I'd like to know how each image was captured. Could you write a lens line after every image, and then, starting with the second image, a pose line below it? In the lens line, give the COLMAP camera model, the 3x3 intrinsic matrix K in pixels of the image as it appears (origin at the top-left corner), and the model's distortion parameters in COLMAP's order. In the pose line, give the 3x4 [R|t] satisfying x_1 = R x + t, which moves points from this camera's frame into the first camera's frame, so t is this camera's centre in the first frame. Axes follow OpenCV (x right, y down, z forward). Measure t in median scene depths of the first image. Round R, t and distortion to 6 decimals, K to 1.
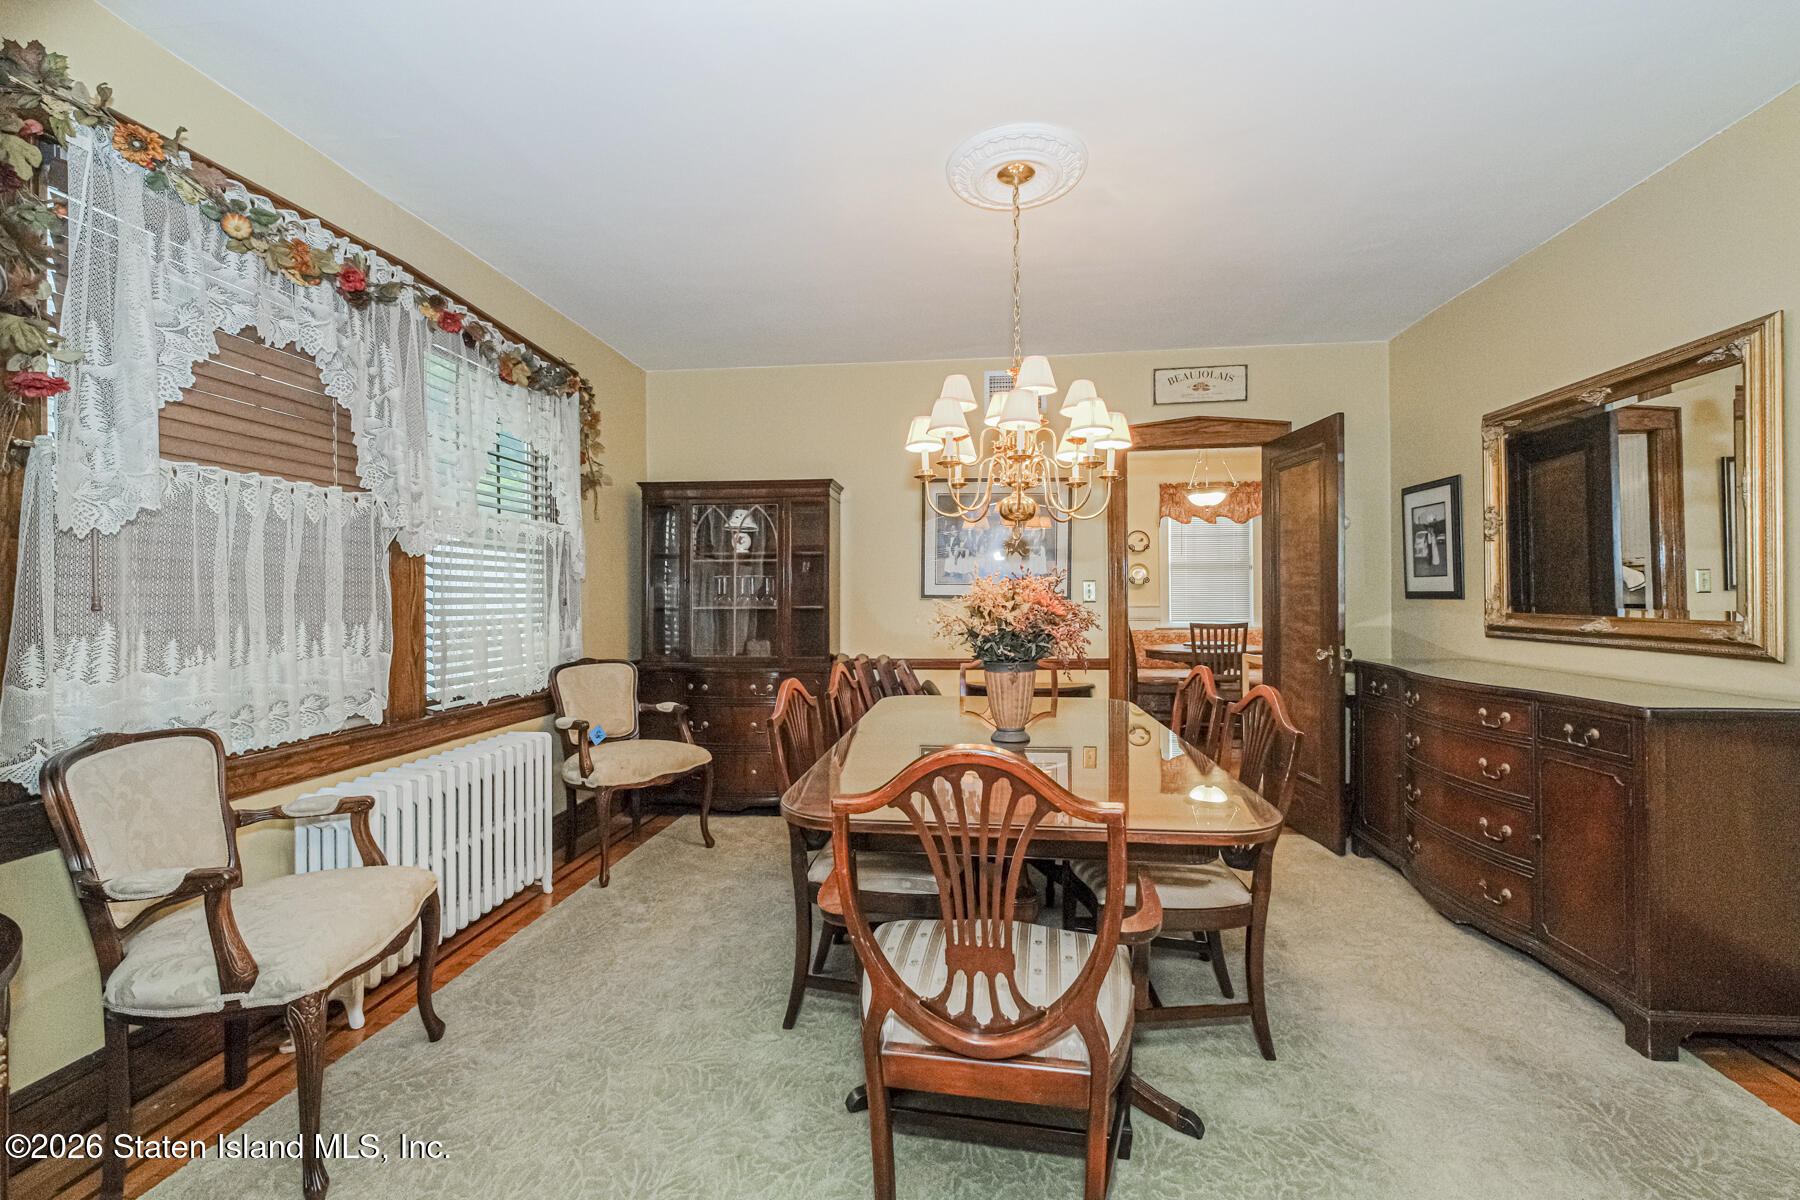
lens RADIAL K [[753.8, 0, 900.0], [0, 753.8, 600.0], [0, 0, 1]] dist [-0.000141, -0.000437]
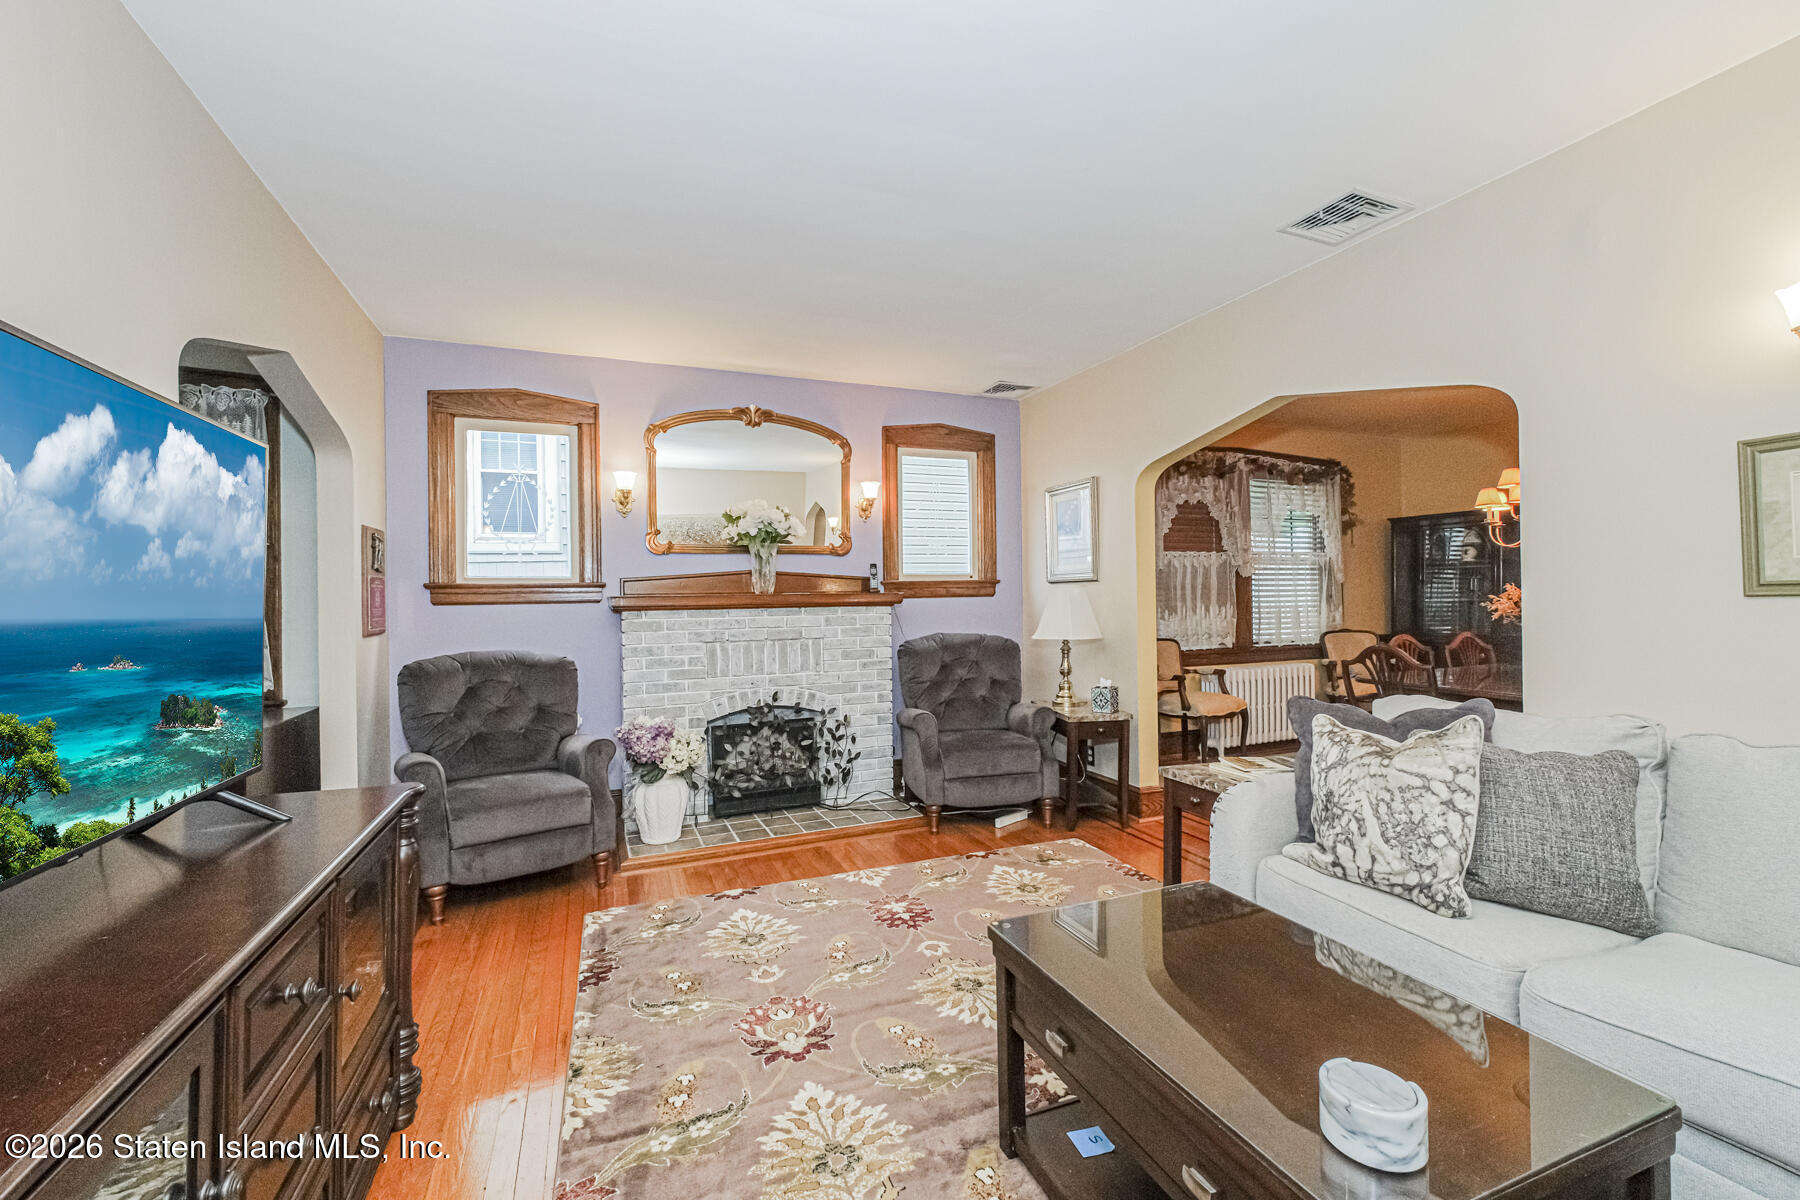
lens RADIAL K [[753.8, 0, 900.0], [0, 753.8, 600.0], [0, 0, 1]] dist [-0.000141, -0.000437]
pose [[0.479689, -0.001985, -0.877436, 0.904280], [0.009504, 0.999951, 0.002934, -0.005012], [0.877387, -0.009747, 0.479684, -1.068531]]
